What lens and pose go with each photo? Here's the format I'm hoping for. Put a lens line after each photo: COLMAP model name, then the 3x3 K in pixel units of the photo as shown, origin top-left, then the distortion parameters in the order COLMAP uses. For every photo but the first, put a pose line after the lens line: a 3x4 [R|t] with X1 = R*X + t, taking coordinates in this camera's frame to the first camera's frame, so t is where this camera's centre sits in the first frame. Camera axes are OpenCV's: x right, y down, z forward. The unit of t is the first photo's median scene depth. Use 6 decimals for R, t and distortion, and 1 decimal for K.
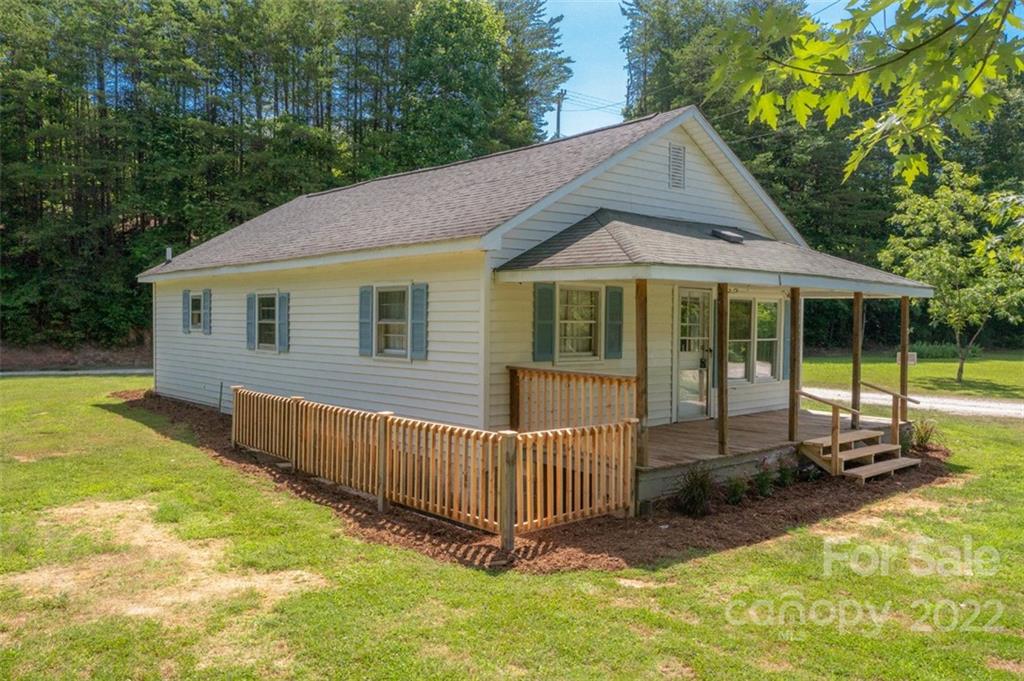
lens RADIAL K [[819.6, 0, 514.1], [0, 819.6, 337.0], [0, 0, 1]] dist [-0.010430, -0.007744]
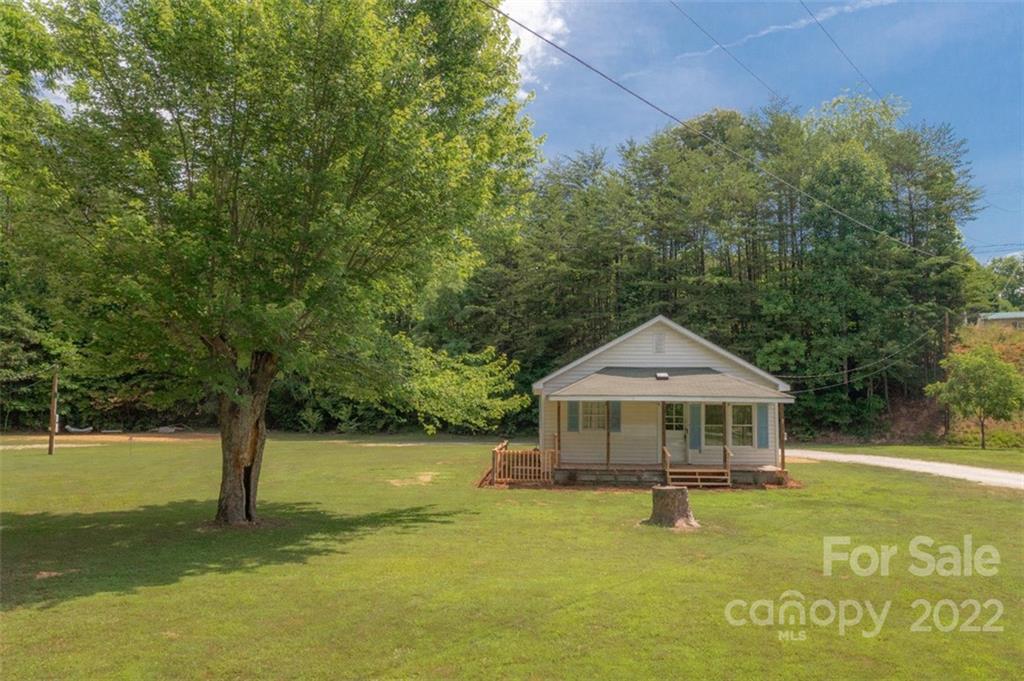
lens RADIAL K [[819.6, 0, 511.9], [0, 819.6, 335.7], [0, 0, 1]] dist [-0.010430, -0.007744]
pose [[0.727317, -0.060878, -0.683596, 1.470105], [-0.015726, 0.994318, -0.105282, 0.005251], [0.686122, 0.087324, 0.722227, -0.861851]]
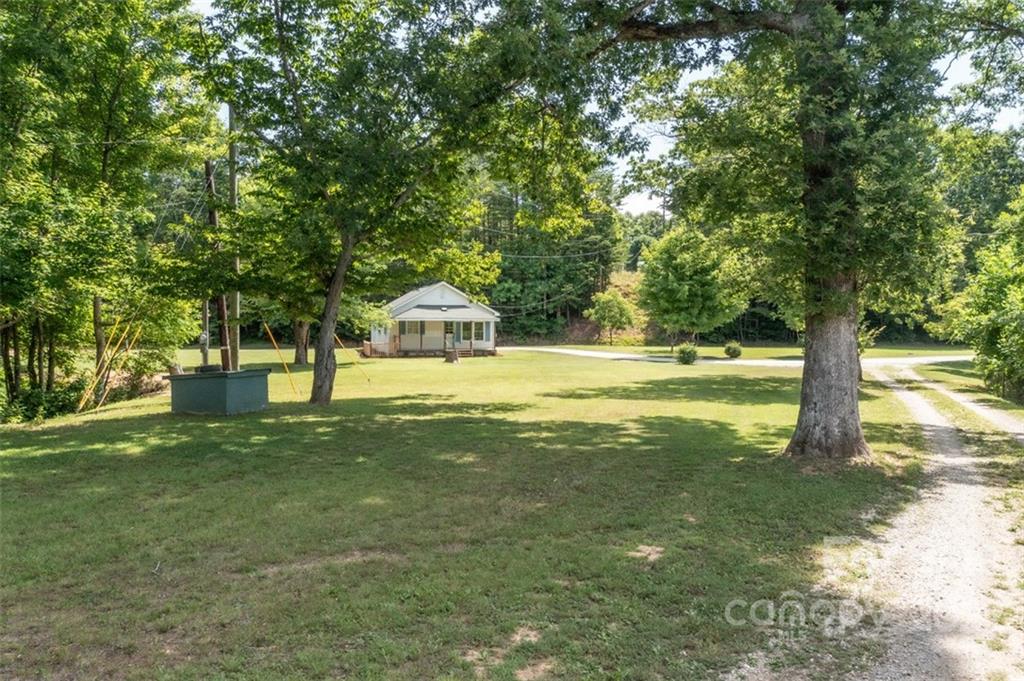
lens RADIAL K [[819.6, 0, 516.2], [0, 819.6, 336.2], [0, 0, 1]] dist [-0.010430, -0.007744]
pose [[0.898892, 0.000828, -0.438170, 2.772412], [-0.004887, 0.999955, -0.008135, 0.073070], [0.438144, 0.009454, 0.898855, -3.174220]]
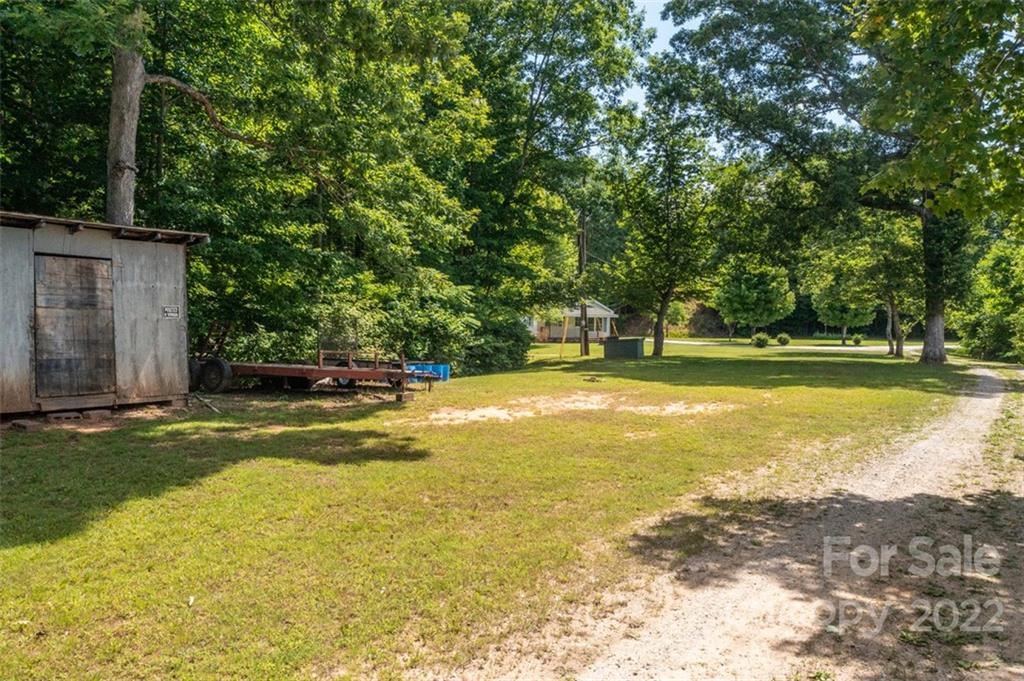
lens RADIAL K [[819.6, 0, 513.4], [0, 819.6, 338.6], [0, 0, 1]] dist [-0.010430, -0.007744]
pose [[0.915400, 0.009873, -0.402425, 2.480430], [-0.011998, 0.999924, -0.002760, 0.148126], [0.402367, 0.007355, 0.915449, -5.334141]]
